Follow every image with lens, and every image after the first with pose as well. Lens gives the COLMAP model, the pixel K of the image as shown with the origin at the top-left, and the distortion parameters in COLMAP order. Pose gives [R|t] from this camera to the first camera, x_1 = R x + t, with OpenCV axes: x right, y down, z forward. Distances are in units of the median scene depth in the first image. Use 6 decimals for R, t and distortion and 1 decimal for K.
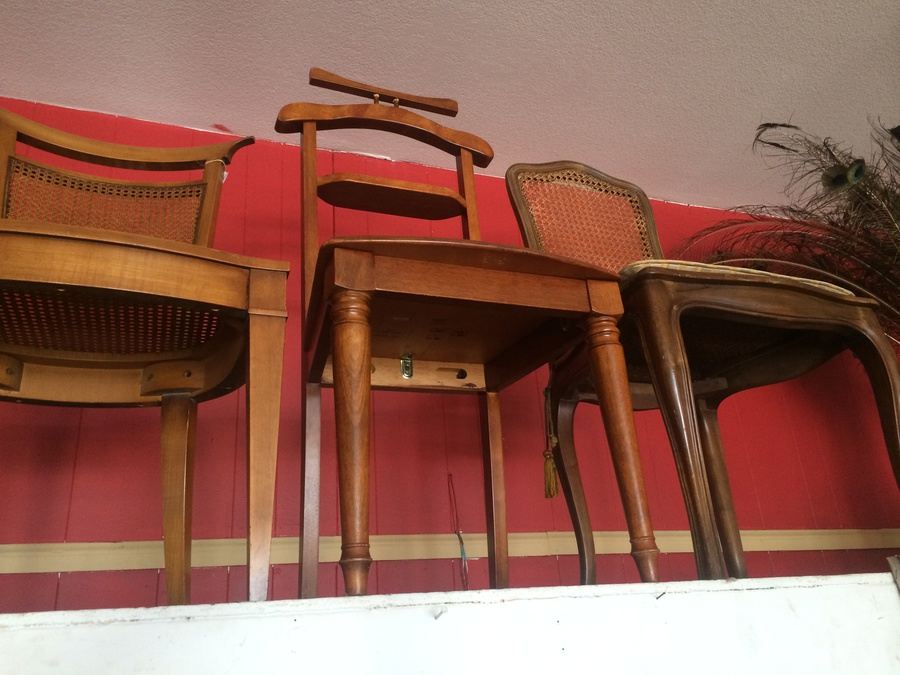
lens RADIAL K [[764.1, 0, 450.0], [0, 764.1, 337.5], [0, 0, 1]] dist [0.079485, -0.106469]
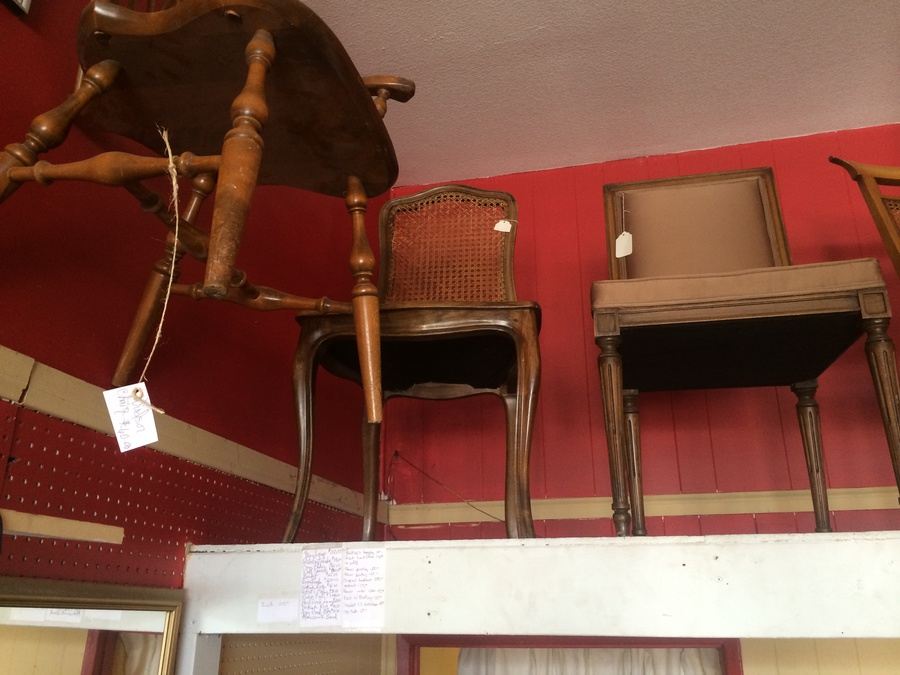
lens RADIAL K [[764.1, 0, 450.0], [0, 764.1, 337.5], [0, 0, 1]] dist [0.079485, -0.106469]
pose [[0.821544, -0.132345, -0.554572, -0.434139], [0.165879, 0.986091, 0.010409, -0.124354], [0.545481, -0.100543, 0.832070, -0.491433]]
